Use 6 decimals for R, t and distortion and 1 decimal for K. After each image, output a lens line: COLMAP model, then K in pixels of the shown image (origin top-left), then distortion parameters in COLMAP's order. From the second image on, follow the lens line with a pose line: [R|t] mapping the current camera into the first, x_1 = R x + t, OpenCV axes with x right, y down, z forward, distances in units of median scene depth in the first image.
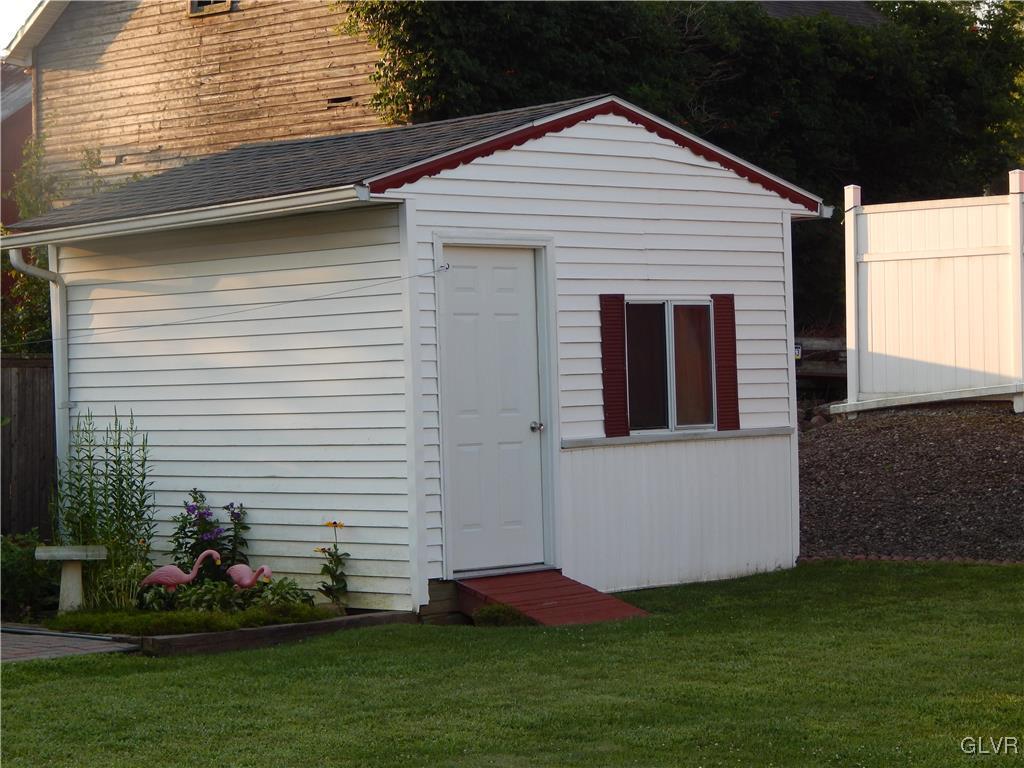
lens RADIAL K [[2640.5, 0, 511.8], [0, 2640.5, 387.7], [0, 0, 1]] dist [0.036028, 0.000000]
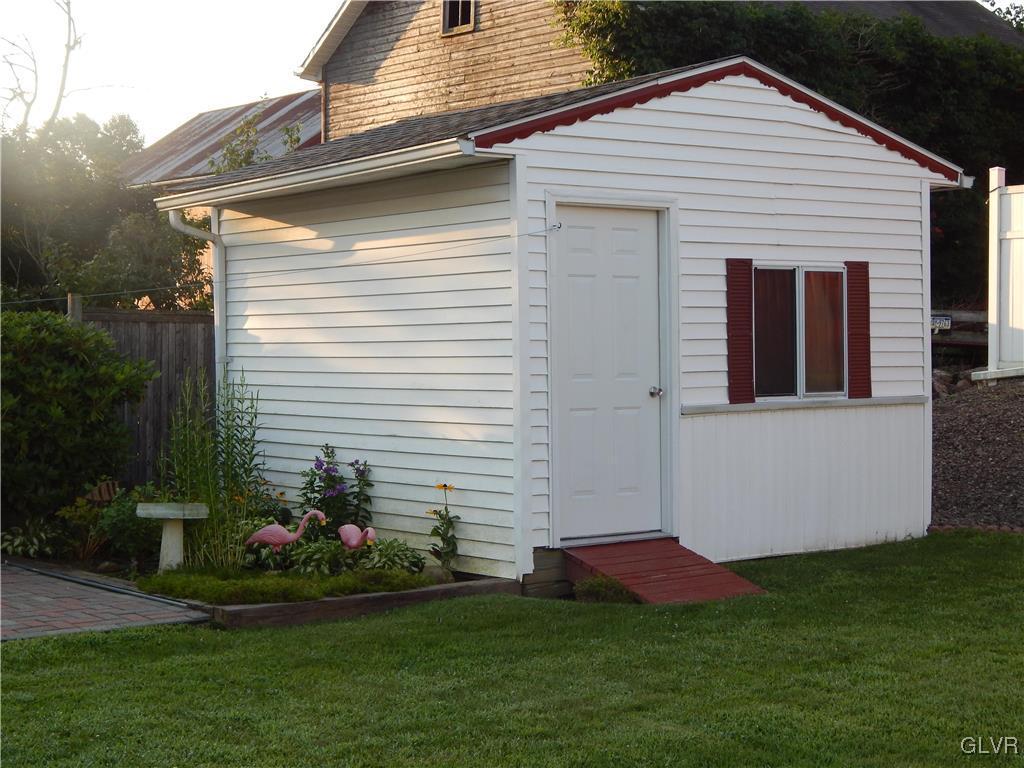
lens RADIAL K [[1854.5, 0, 513.6], [0, 1854.5, 376.5], [0, 0, 1]] dist [0.005368, 0.000000]
pose [[0.991221, 0.021109, -0.130523, 0.045527], [-0.018867, 0.999653, 0.018388, -0.002595], [0.130866, -0.015764, 0.991275, 0.300742]]
